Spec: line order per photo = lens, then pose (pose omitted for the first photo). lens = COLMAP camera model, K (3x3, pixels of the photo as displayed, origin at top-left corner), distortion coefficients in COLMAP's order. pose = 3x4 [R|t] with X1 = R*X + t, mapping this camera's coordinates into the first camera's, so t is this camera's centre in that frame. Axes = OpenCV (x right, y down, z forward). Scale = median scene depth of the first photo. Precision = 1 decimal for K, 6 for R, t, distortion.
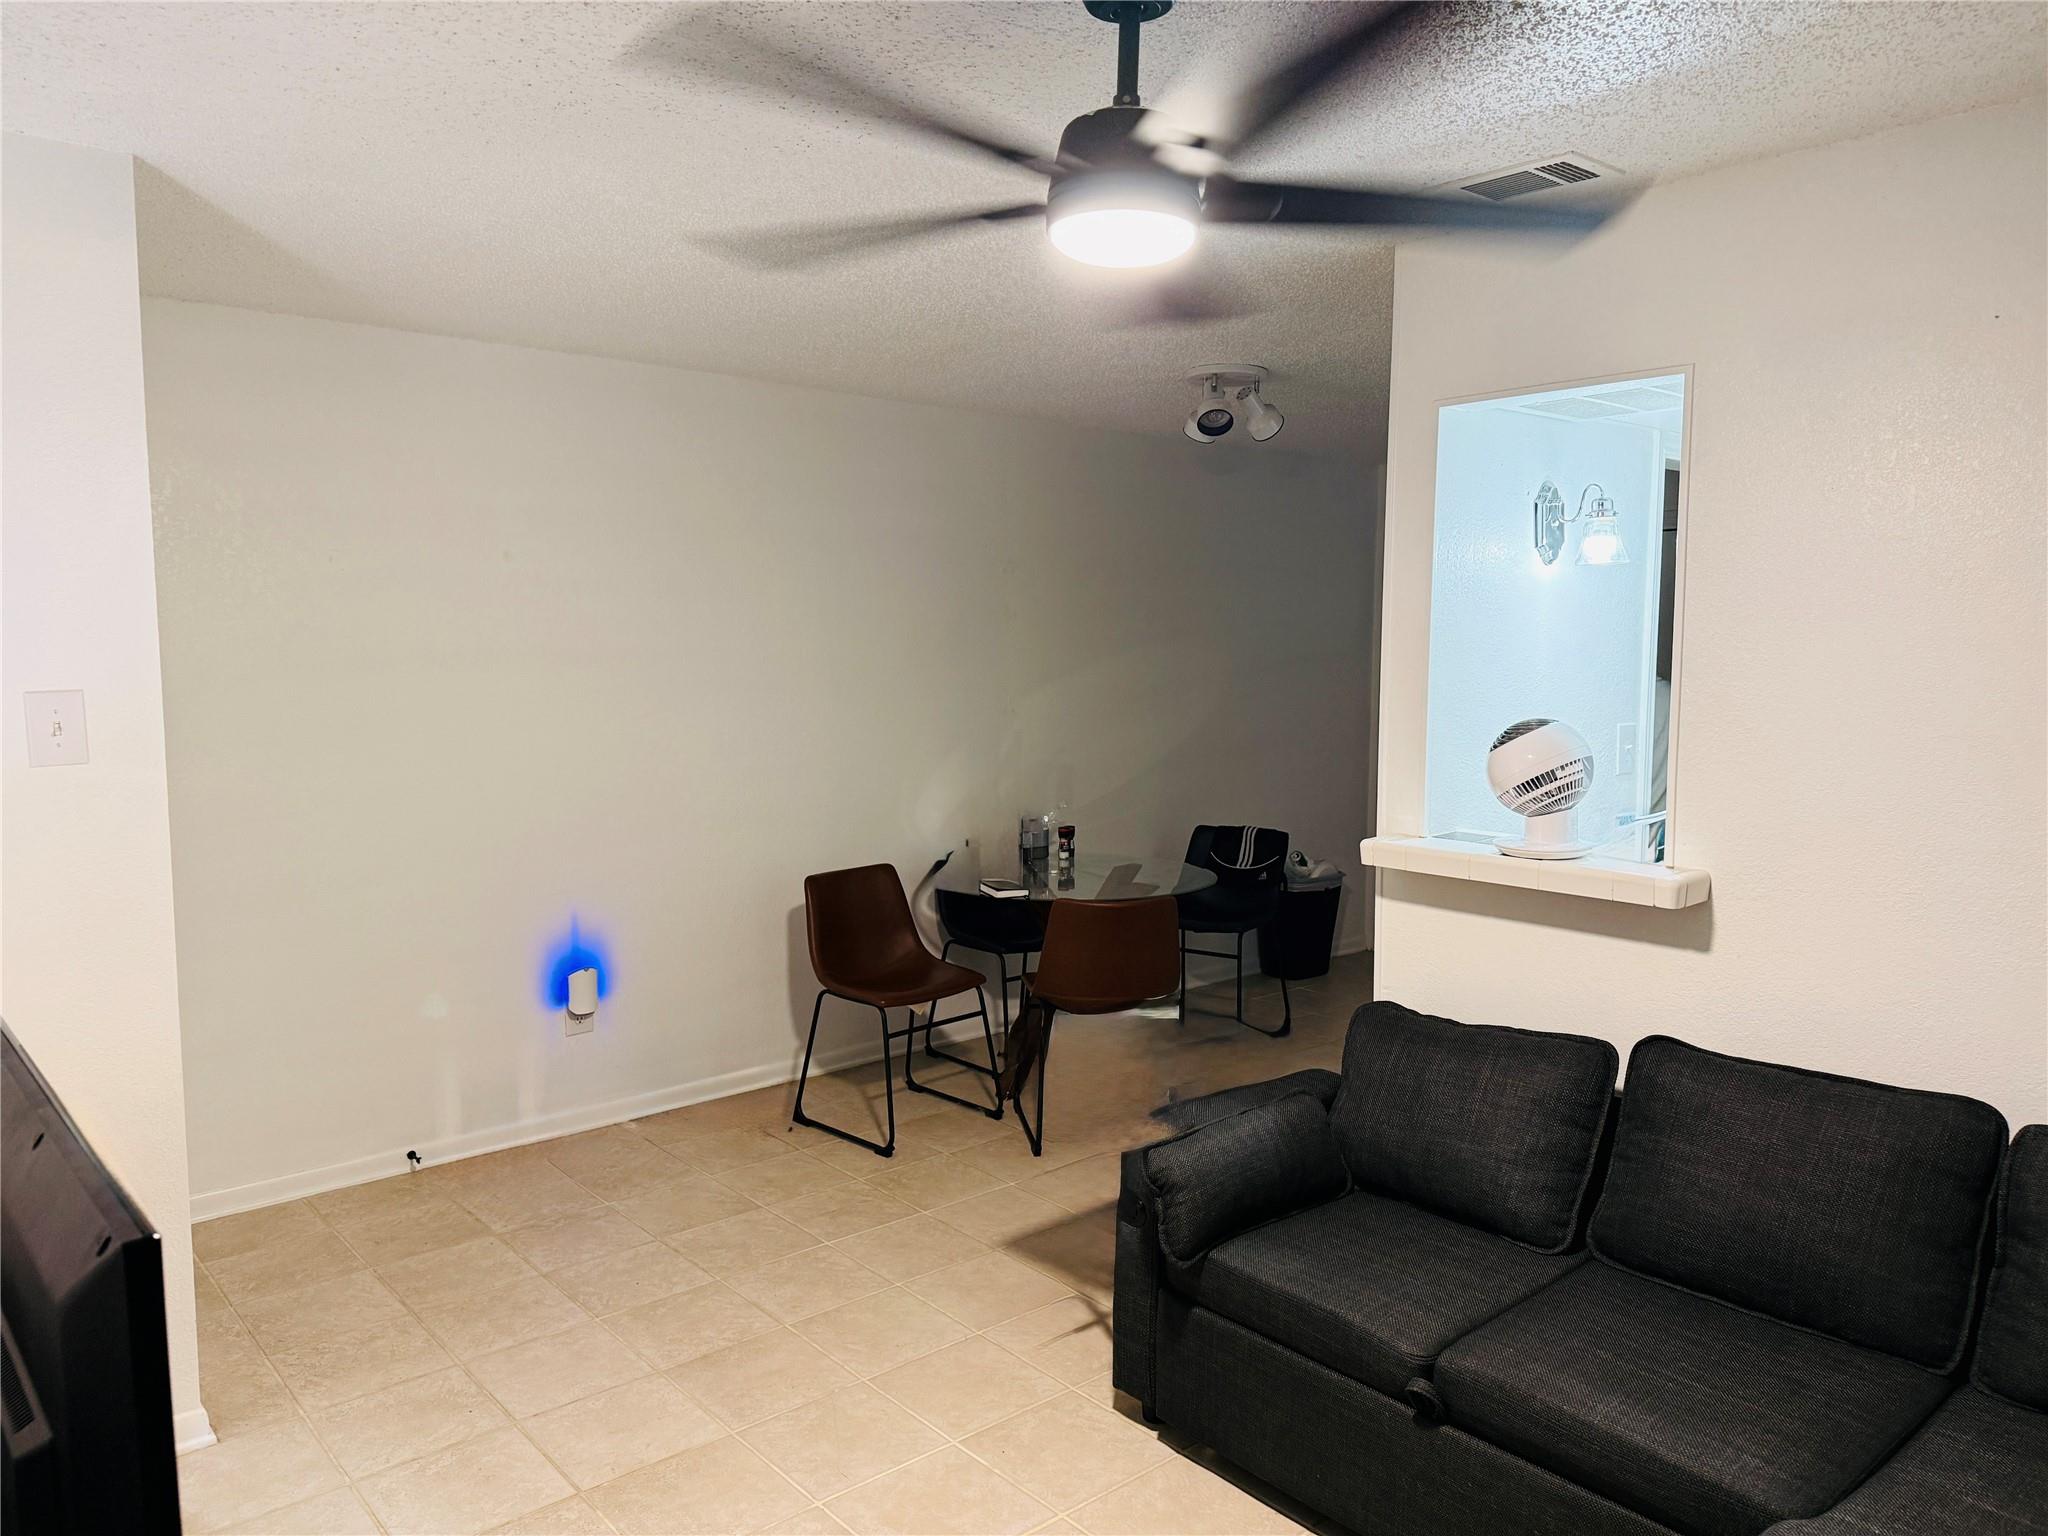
lens RADIAL K [[1415.5, 0, 1027.4], [0, 1415.5, 782.0], [0, 0, 1]] dist [0.058602, -0.091997]
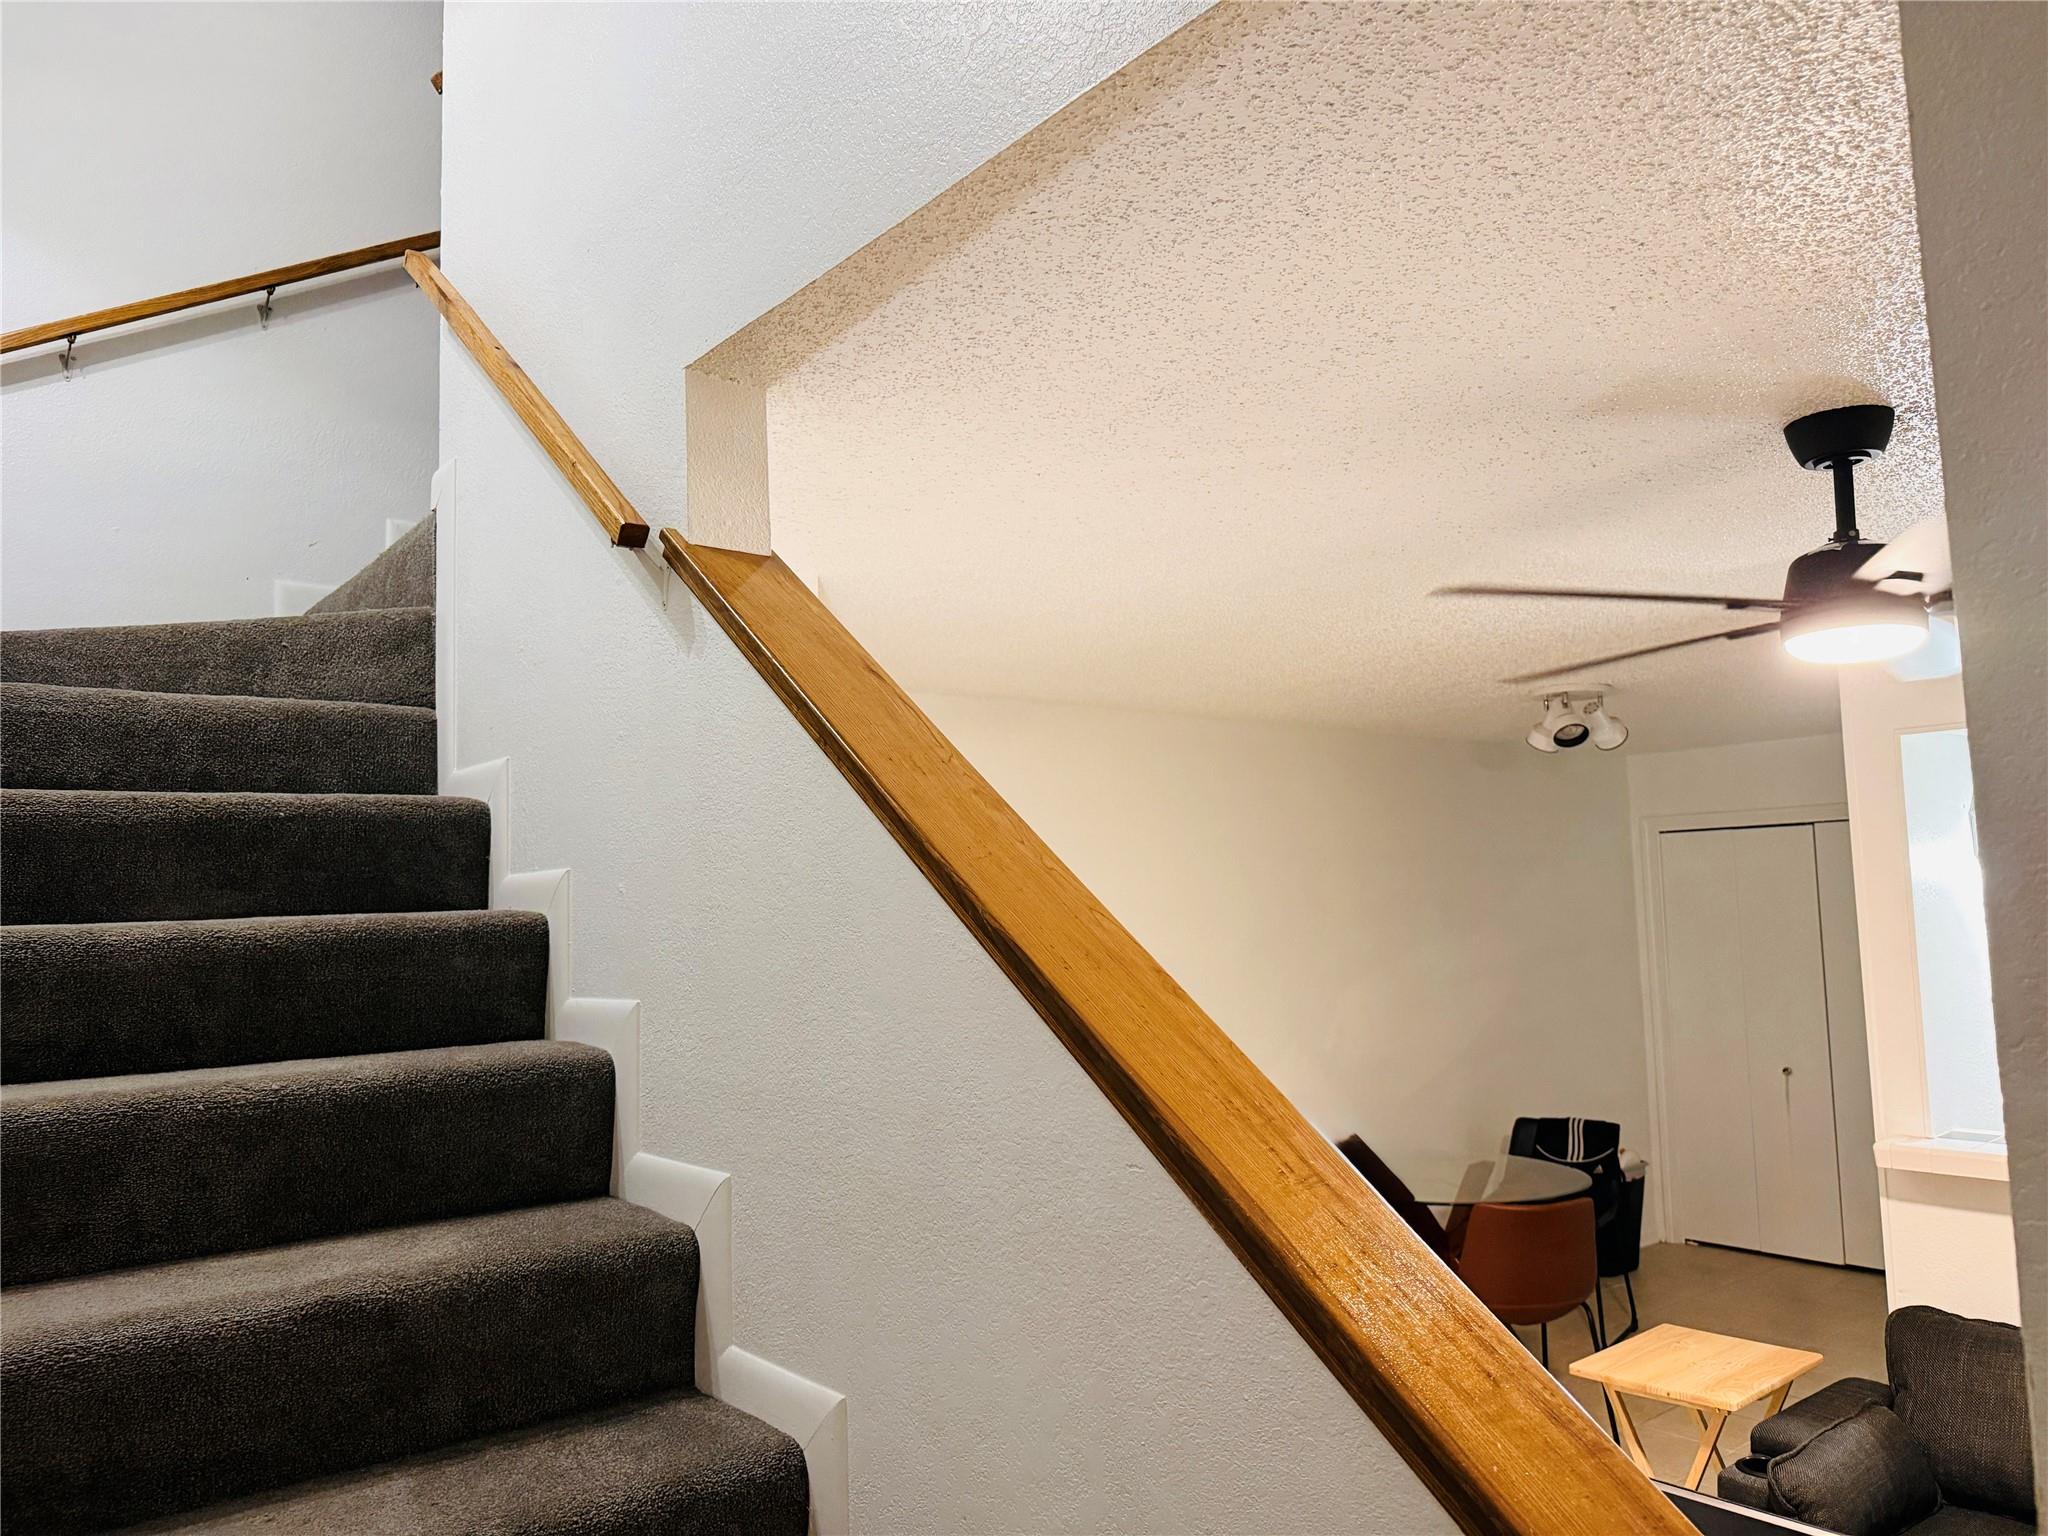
lens RADIAL K [[1448.9, 0, 1024.0], [0, 1448.9, 768.0], [0, 0, 1]] dist [-0.000538, -0.001486]
pose [[0.998526, -0.034908, -0.041556, -0.233448], [0.026035, 0.979938, -0.197593, -0.024265], [0.047620, 0.196220, 0.979403, -0.082584]]
